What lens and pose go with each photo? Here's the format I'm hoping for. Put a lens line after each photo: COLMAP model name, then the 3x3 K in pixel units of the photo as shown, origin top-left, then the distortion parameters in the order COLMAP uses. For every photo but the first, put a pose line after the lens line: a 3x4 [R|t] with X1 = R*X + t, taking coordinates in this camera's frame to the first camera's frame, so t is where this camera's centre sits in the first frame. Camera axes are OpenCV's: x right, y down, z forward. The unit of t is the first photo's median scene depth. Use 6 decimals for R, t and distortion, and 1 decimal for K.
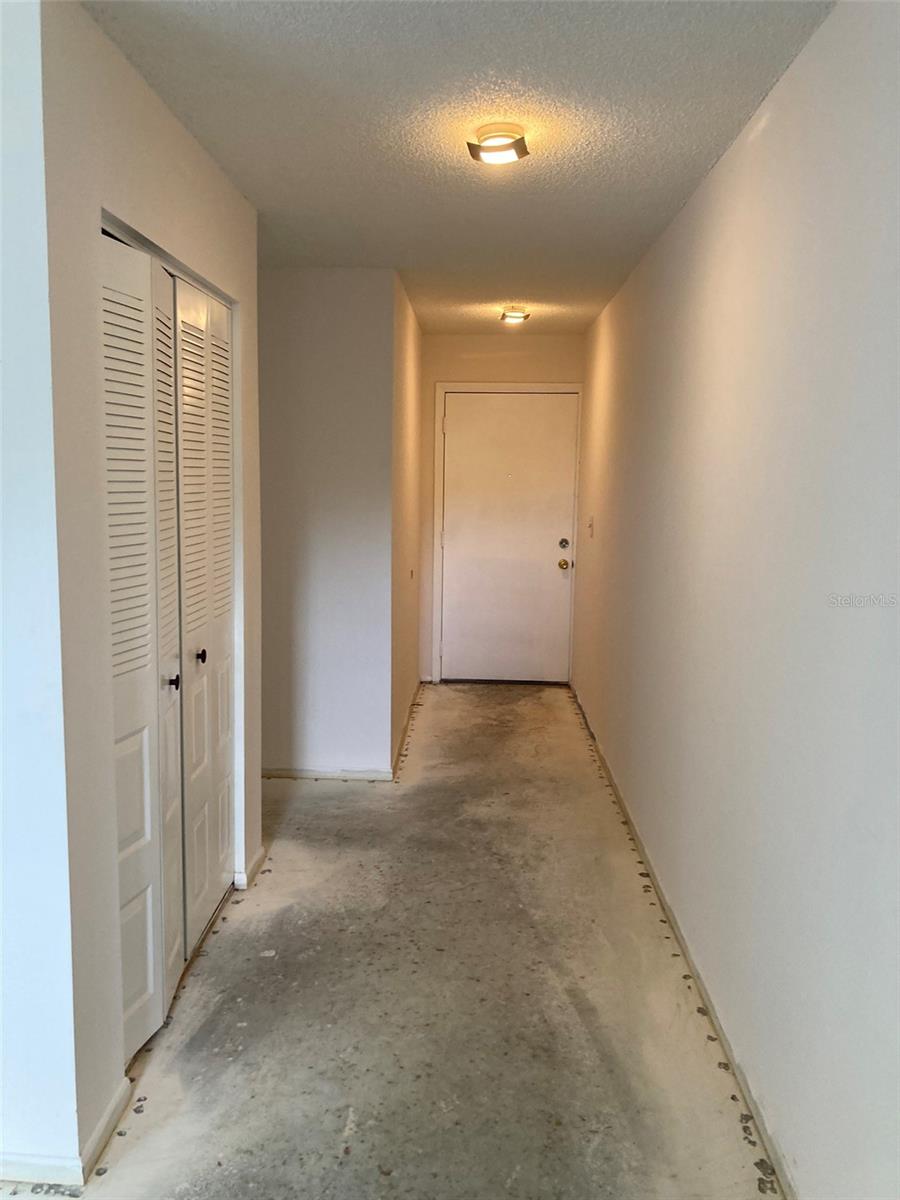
lens RADIAL K [[979.6, 0, 456.8], [0, 979.6, 600.1], [0, 0, 1]] dist [0.011370, -0.009876]
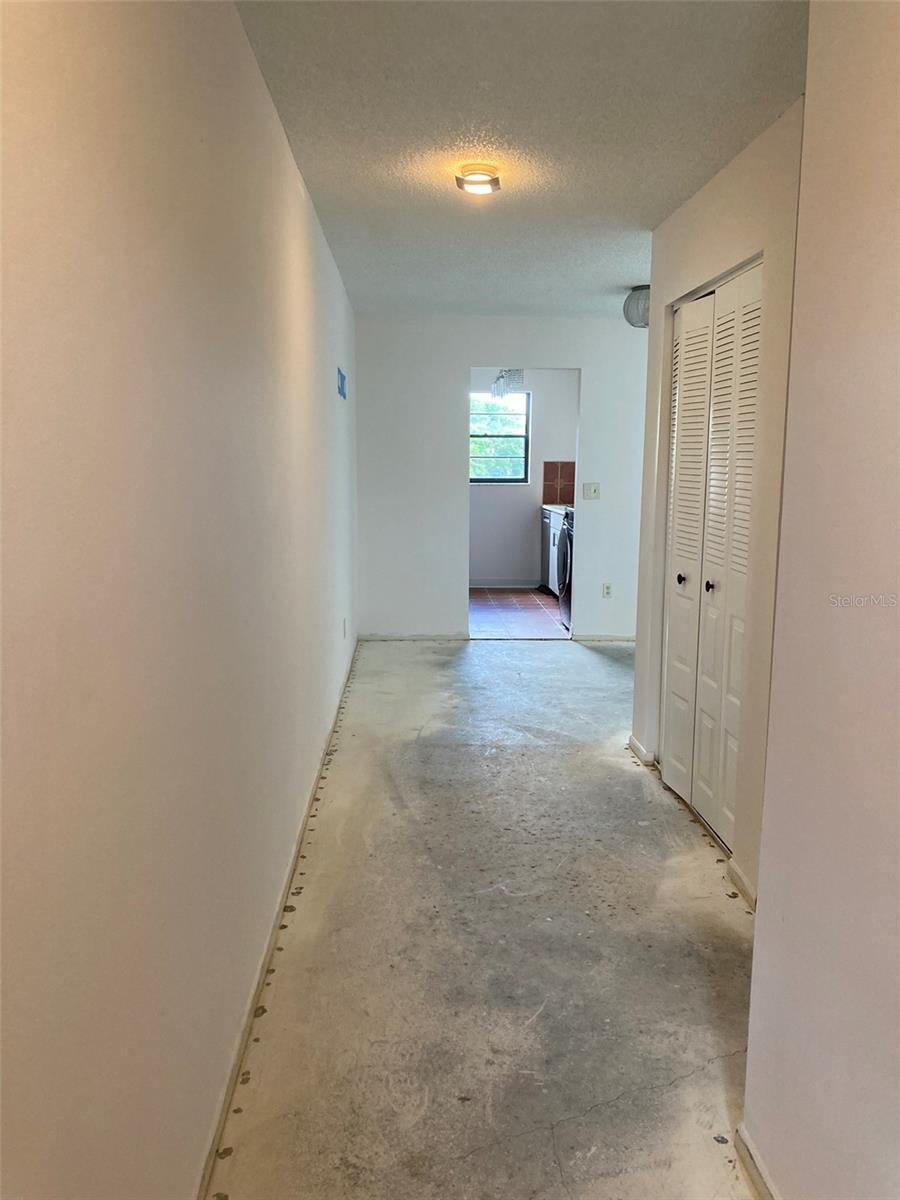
lens RADIAL K [[979.6, 0, 456.8], [0, 979.6, 600.1], [0, 0, 1]] dist [0.011370, -0.009876]
pose [[-0.997082, -0.013912, -0.075057, 0.123739], [-0.034115, 0.960807, 0.275112, -0.216074], [0.068288, 0.276870, -0.958478, 1.841678]]
